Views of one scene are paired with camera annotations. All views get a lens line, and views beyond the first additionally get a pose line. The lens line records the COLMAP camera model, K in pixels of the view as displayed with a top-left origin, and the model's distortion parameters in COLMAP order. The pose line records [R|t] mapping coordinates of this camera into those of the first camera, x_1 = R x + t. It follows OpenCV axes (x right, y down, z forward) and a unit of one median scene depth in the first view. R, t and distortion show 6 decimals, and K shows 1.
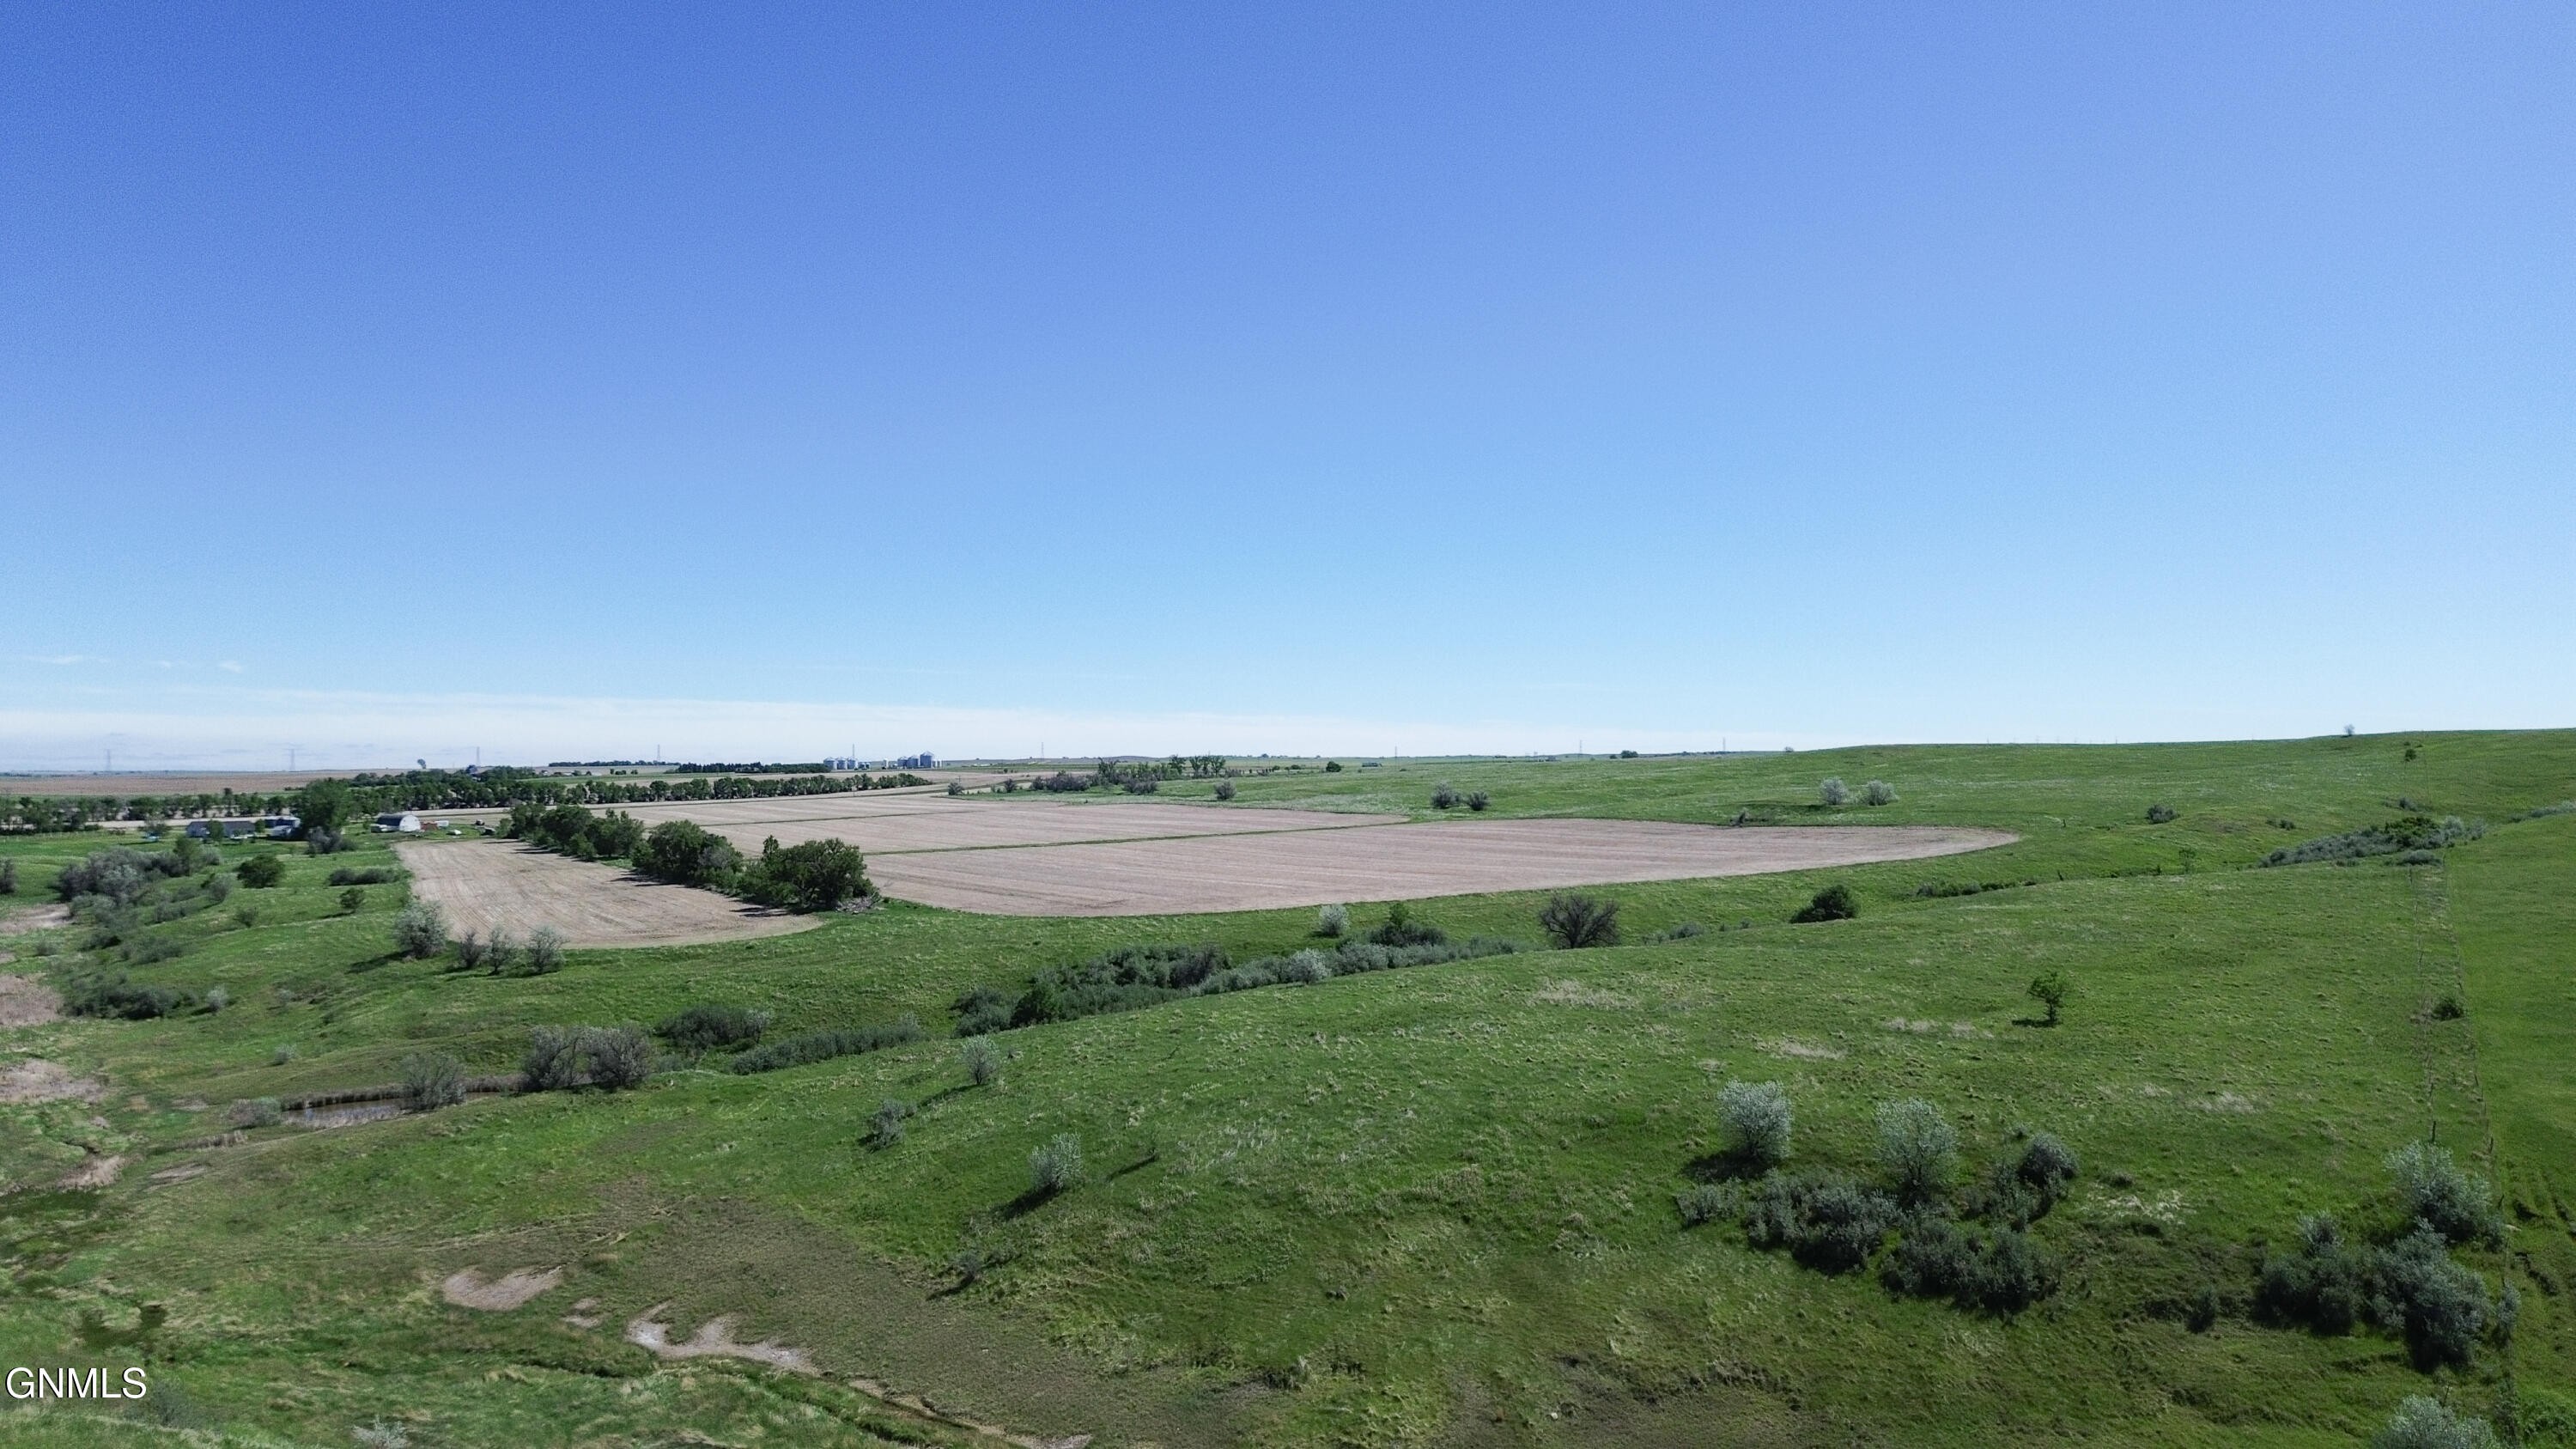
lens RADIAL K [[1823.1, 0, 1288.0], [0, 1823.1, 724.5], [0, 0, 1]] dist [0.055993, -0.054080]
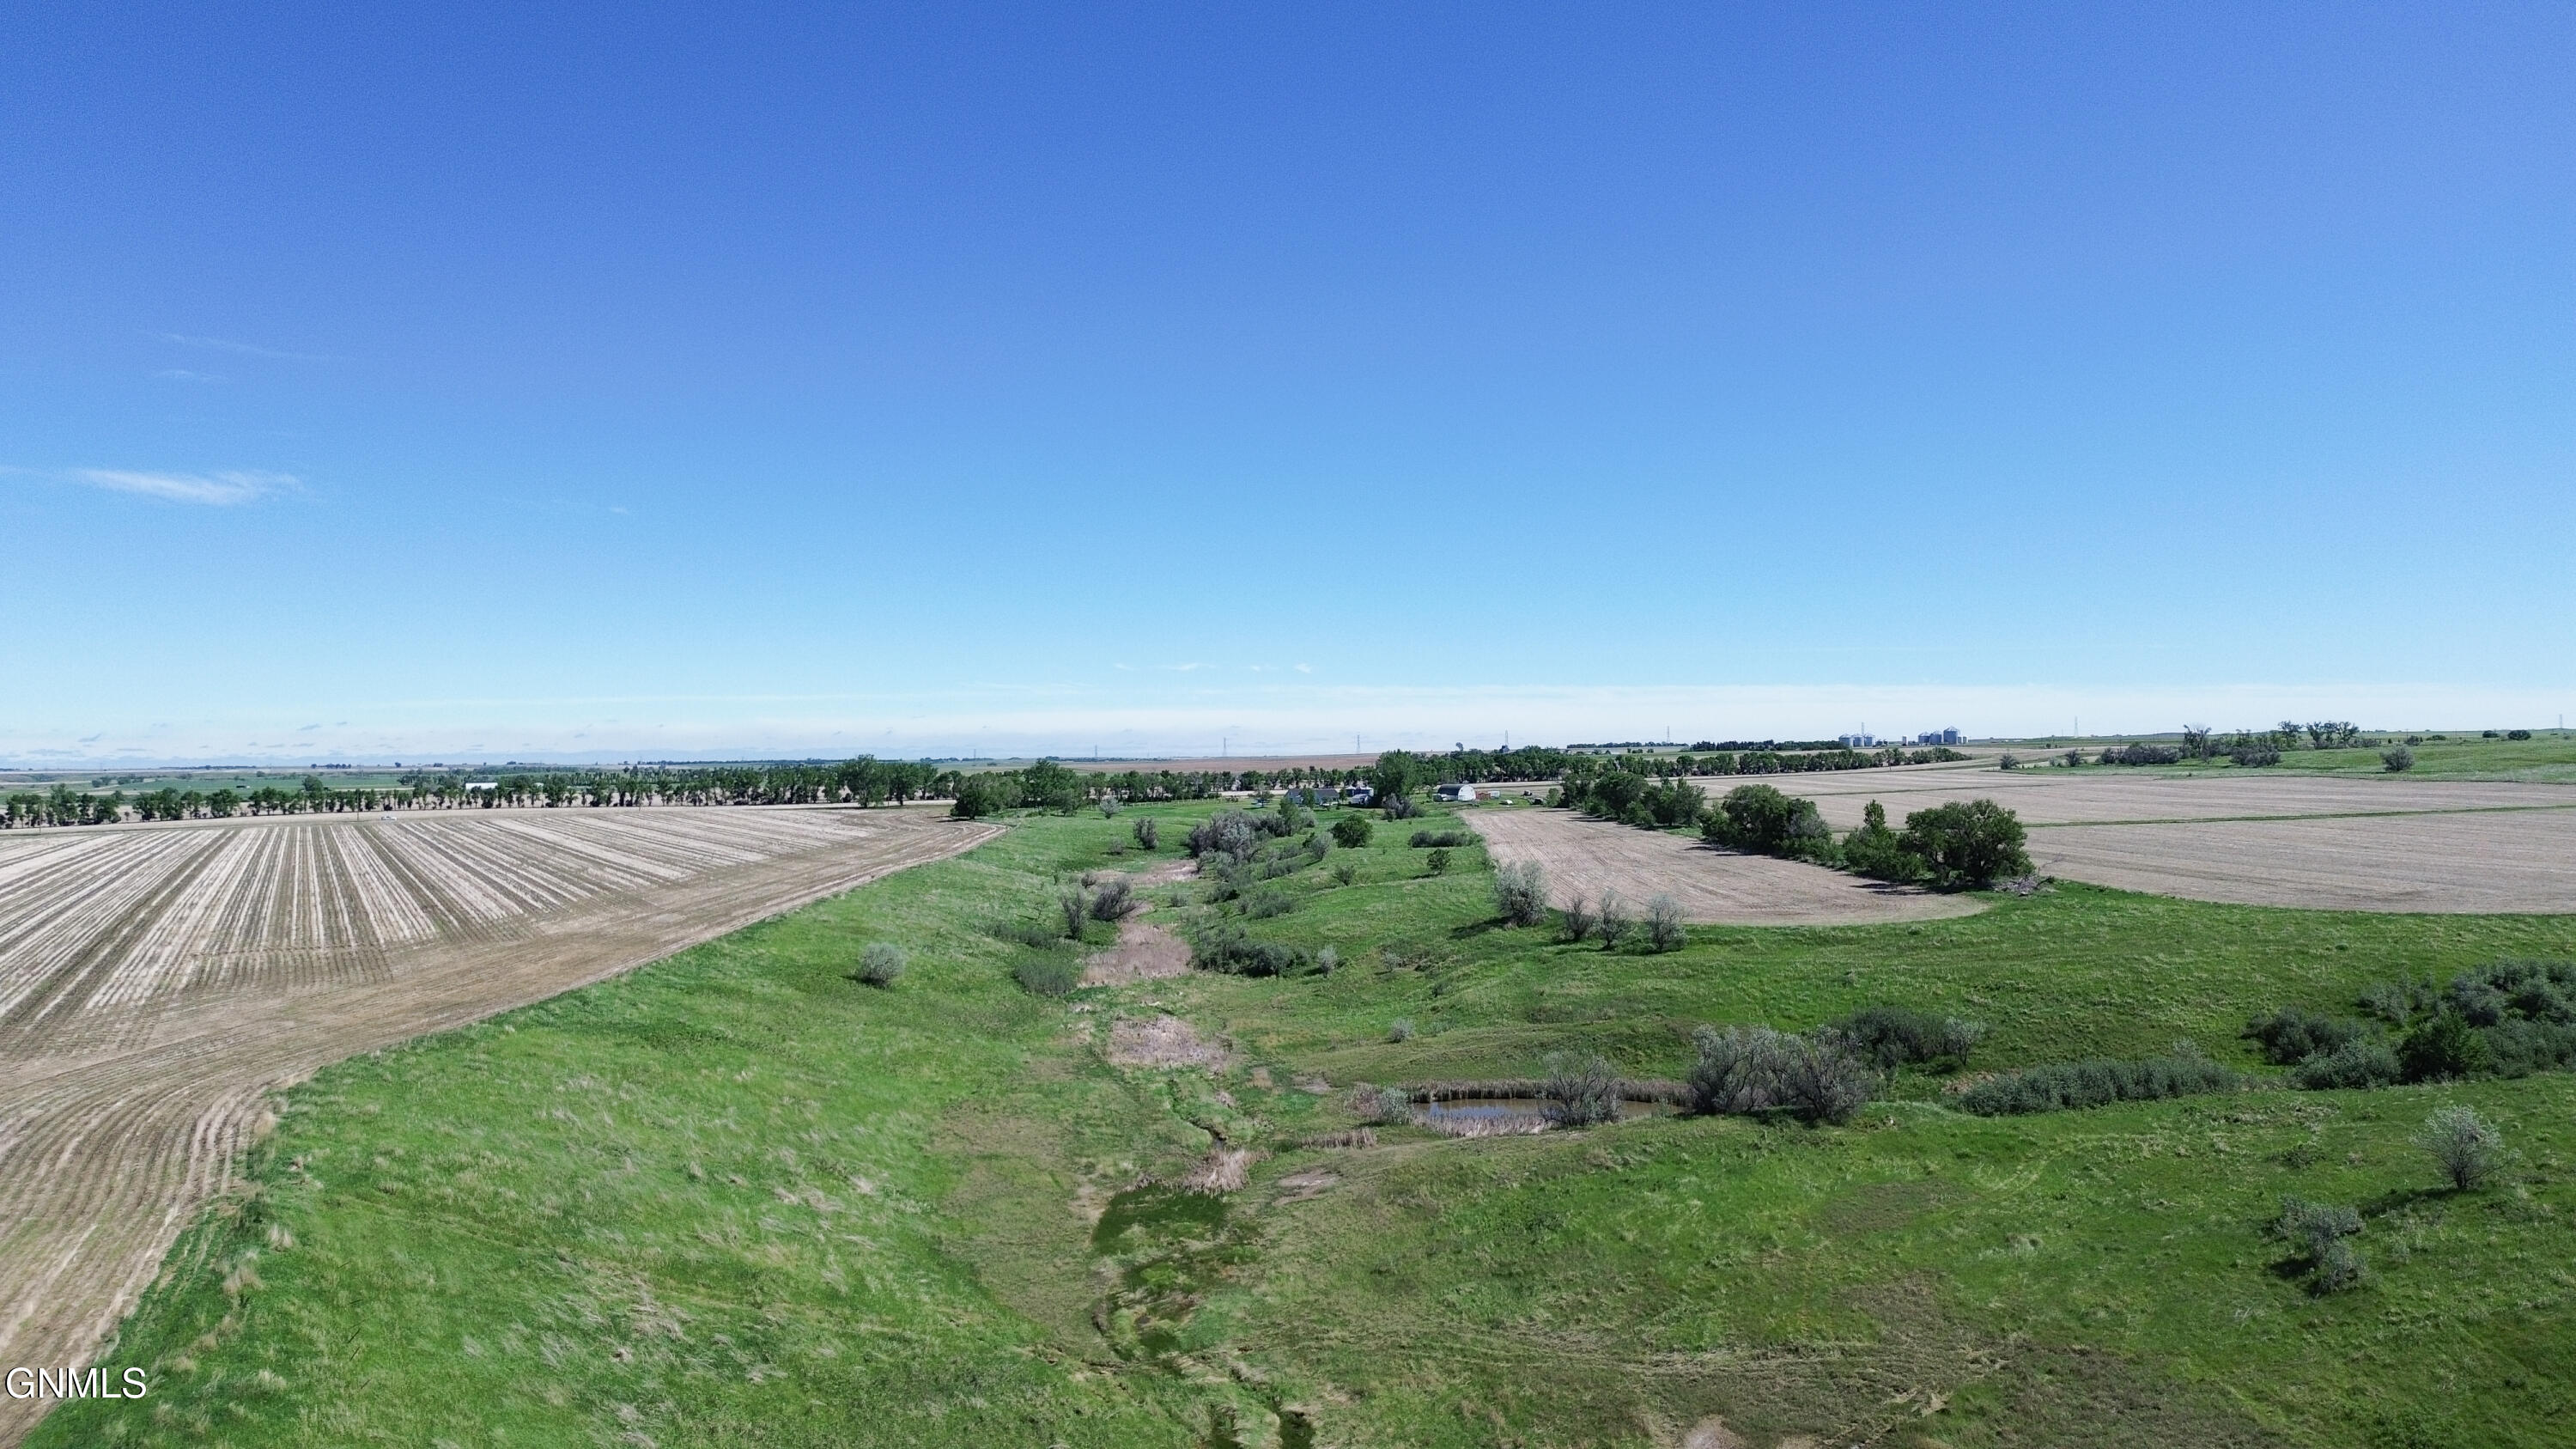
lens RADIAL K [[1813.3, 0, 1288.0], [0, 1813.3, 724.5], [0, 0, 1]] dist [0.085968, -0.093426]
pose [[0.861255, -0.014435, -0.507968, -0.166987], [0.019333, 0.999804, 0.004368, 0.032587], [0.507805, -0.013582, 0.861365, 0.259966]]
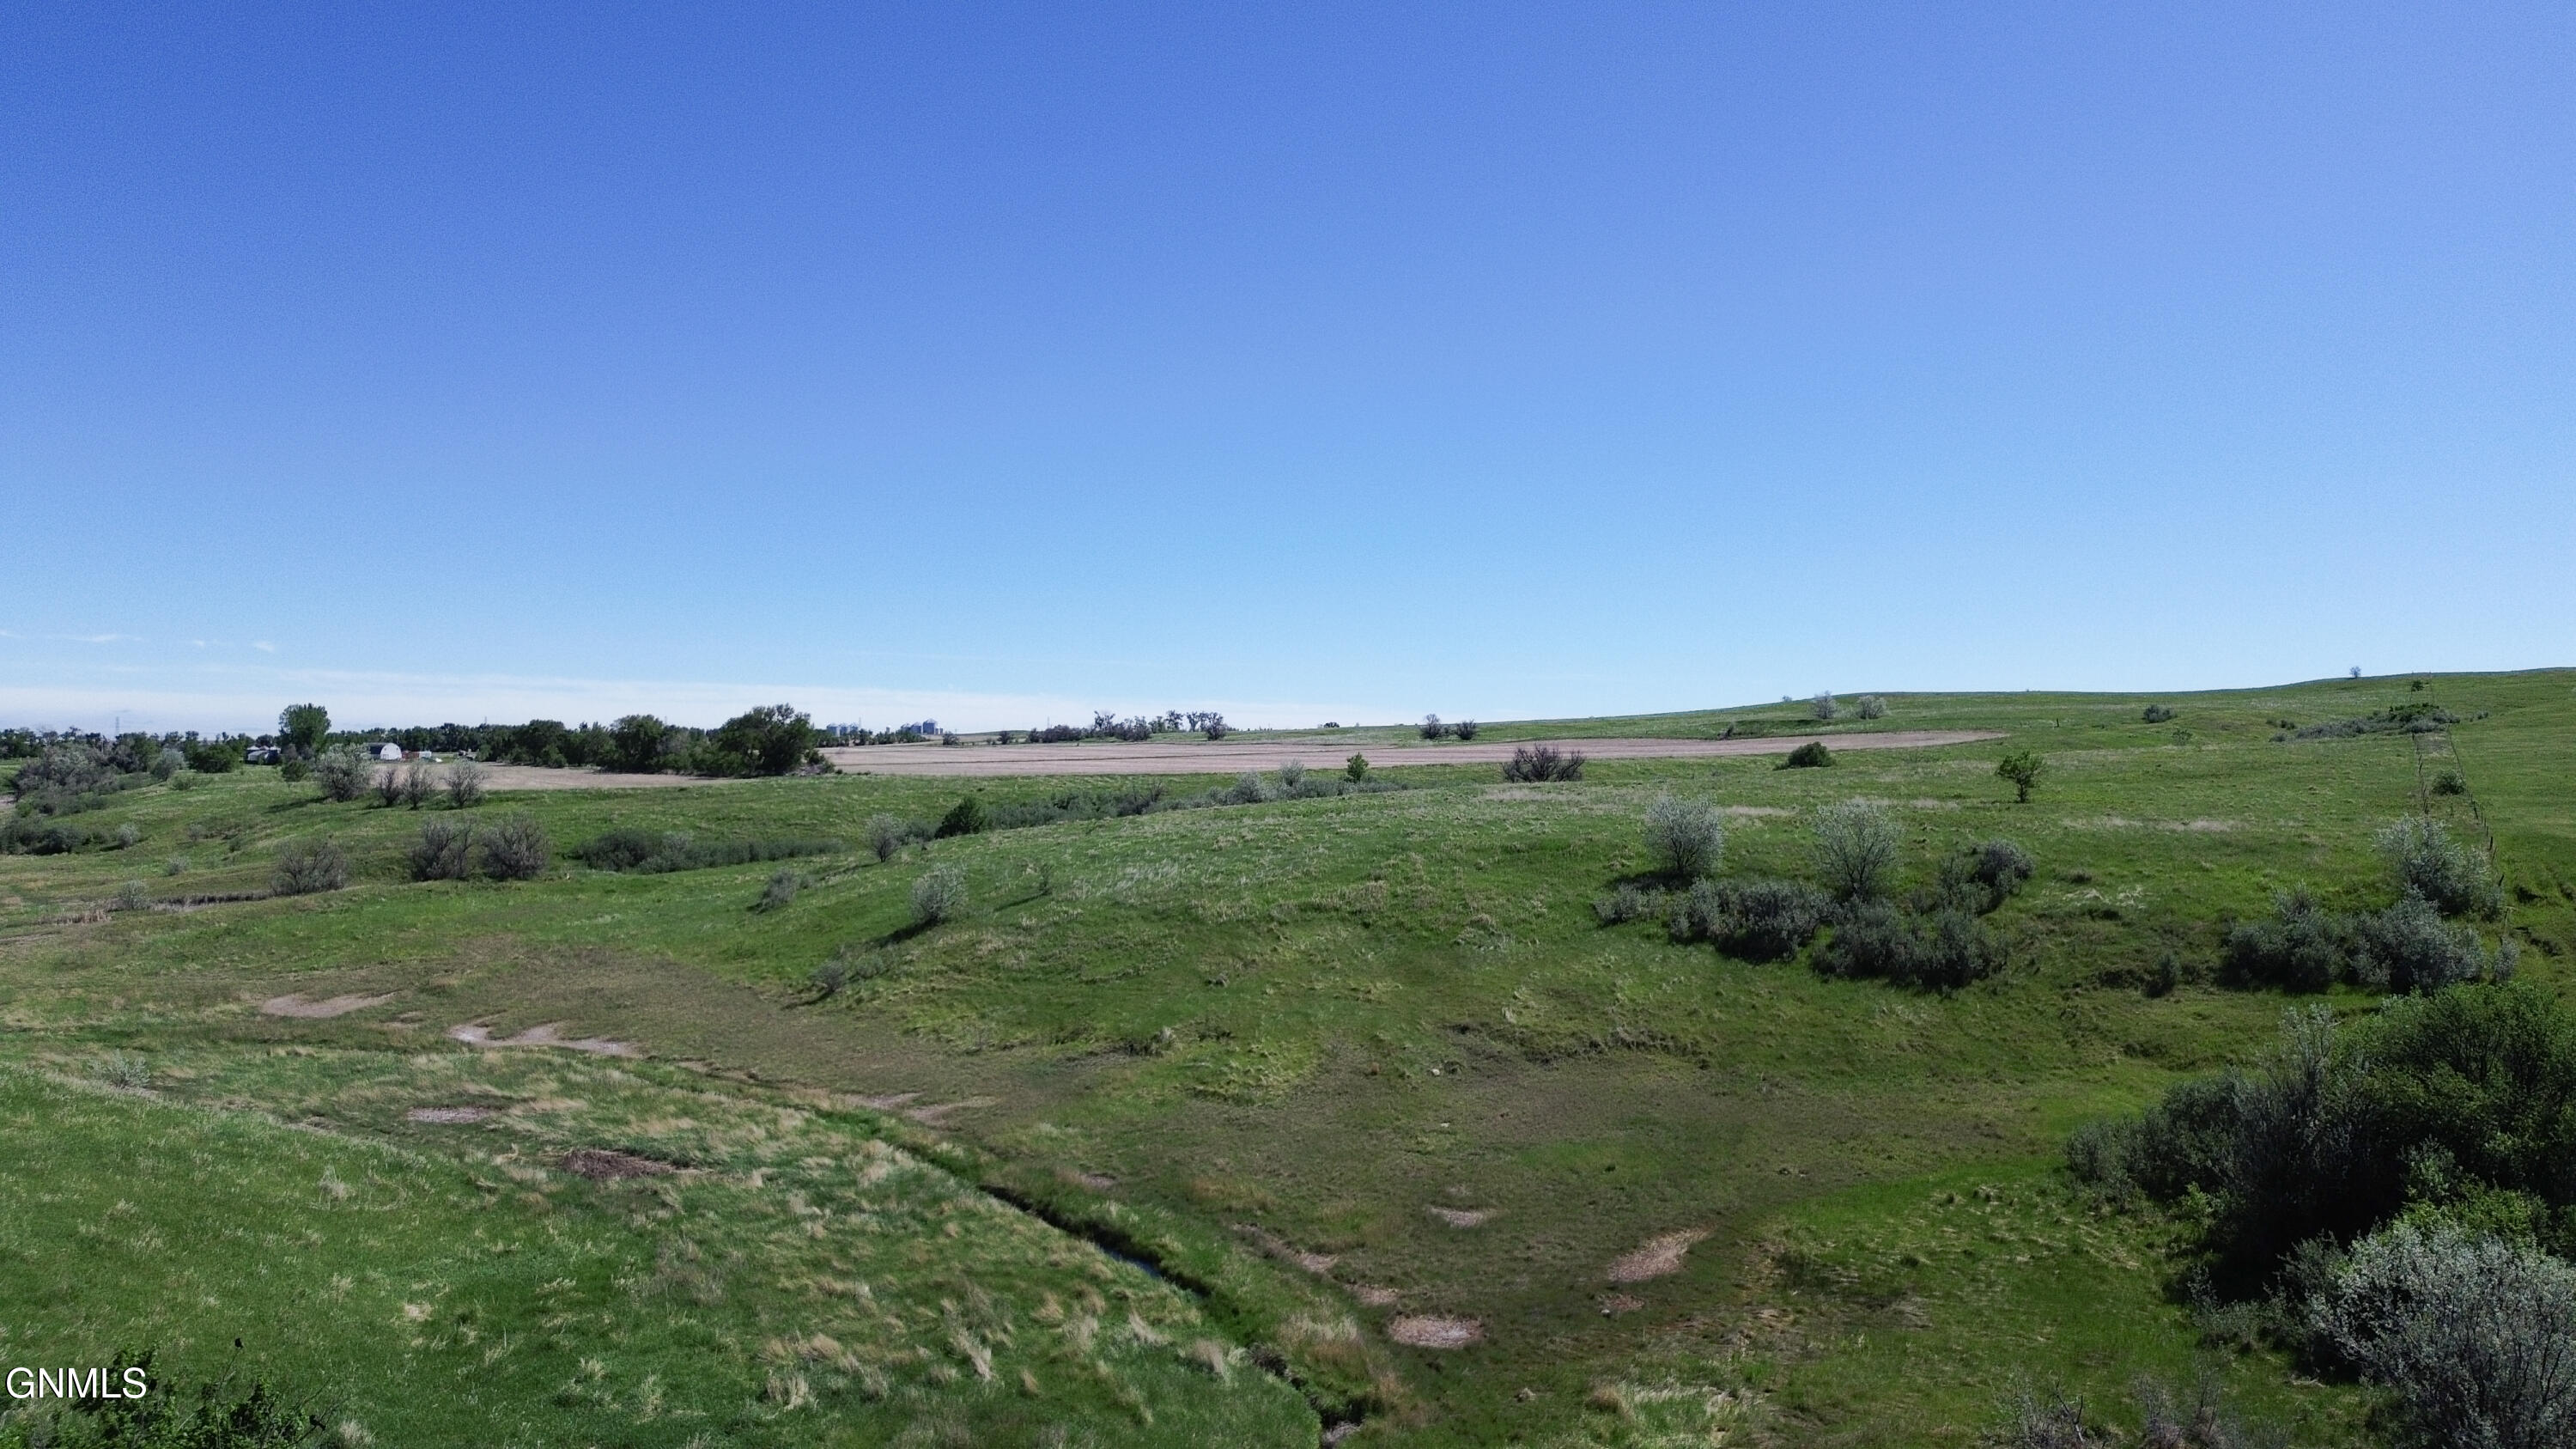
lens RADIAL K [[1813.3, 0, 1288.0], [0, 1813.3, 724.5], [0, 0, 1]] dist [0.066778, -0.066171]
pose [[0.999948, 0.008987, -0.004825, 0.038432], [-0.008951, 0.999933, 0.007382, 0.102041], [0.004891, -0.007338, 0.999961, 0.055178]]
